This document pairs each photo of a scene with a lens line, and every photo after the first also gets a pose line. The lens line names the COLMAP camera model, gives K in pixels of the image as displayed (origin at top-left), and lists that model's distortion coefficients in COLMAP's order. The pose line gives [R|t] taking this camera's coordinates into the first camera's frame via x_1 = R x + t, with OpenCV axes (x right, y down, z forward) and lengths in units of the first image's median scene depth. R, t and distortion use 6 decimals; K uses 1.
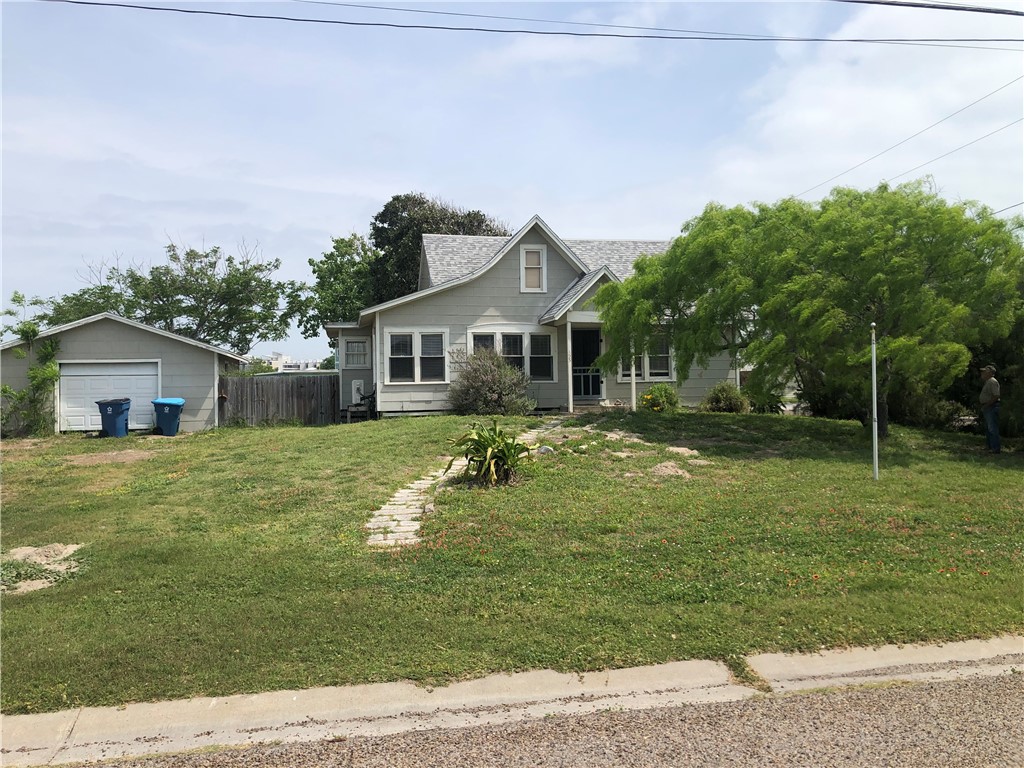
lens RADIAL K [[873.8, 0, 512.0], [0, 873.8, 384.0], [0, 0, 1]] dist [0.078884, -0.317586]
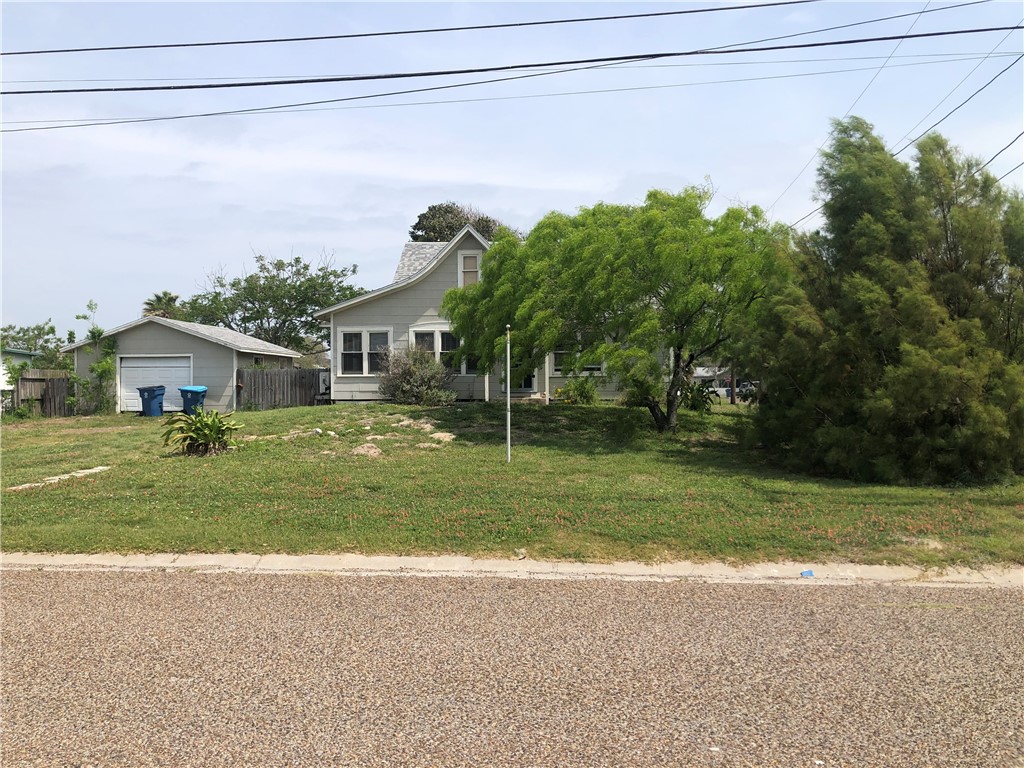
lens RADIAL K [[864.9, 0, 512.0], [0, 864.9, 384.0], [0, 0, 1]] dist [0.032006, -0.134197]
pose [[0.959375, 0.012296, -0.281865, 0.386370], [-0.009985, 0.999904, 0.009633, -0.002622], [0.281956, -0.006428, 0.959406, -0.028321]]
